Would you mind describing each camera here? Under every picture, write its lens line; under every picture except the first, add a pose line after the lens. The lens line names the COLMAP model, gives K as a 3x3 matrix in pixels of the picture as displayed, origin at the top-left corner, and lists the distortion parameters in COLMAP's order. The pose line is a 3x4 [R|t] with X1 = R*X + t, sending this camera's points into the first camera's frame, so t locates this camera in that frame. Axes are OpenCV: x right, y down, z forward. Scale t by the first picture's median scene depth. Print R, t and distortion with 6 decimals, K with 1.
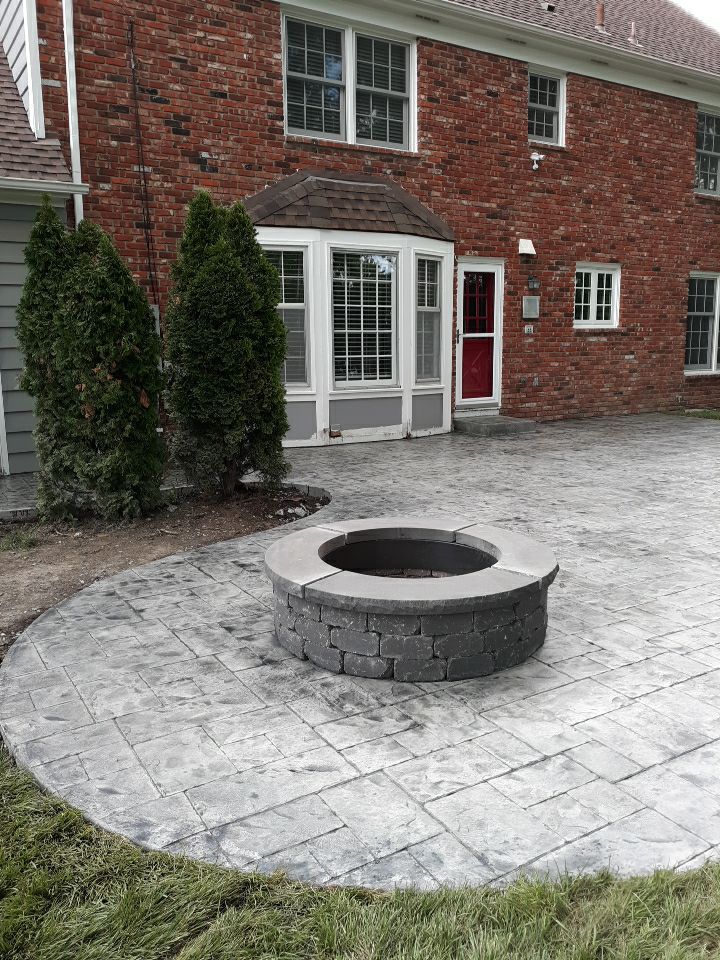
lens RADIAL K [[819.3, 0, 362.7], [0, 819.3, 489.8], [0, 0, 1]] dist [0.034886, -0.049920]
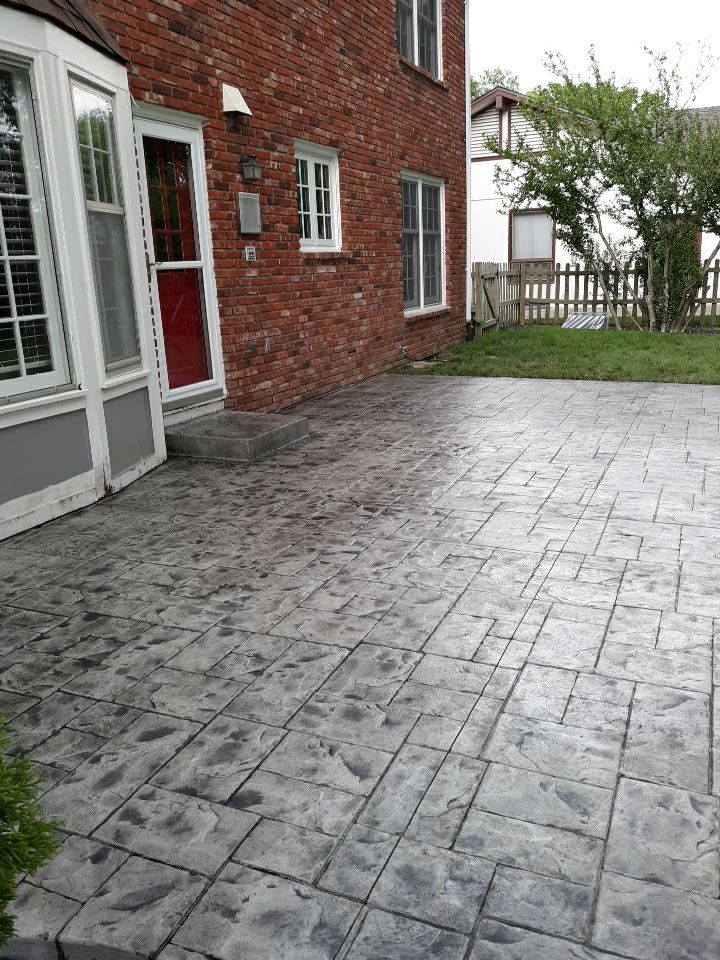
lens RADIAL K [[819.3, 0, 359.7], [0, 819.3, 478.4], [0, 0, 1]] dist [0.034886, -0.049920]
pose [[0.829164, -0.162448, 0.534881, -0.064329], [0.129132, 0.986626, 0.099468, -0.090007], [-0.543886, -0.013406, 0.839052, 0.486073]]
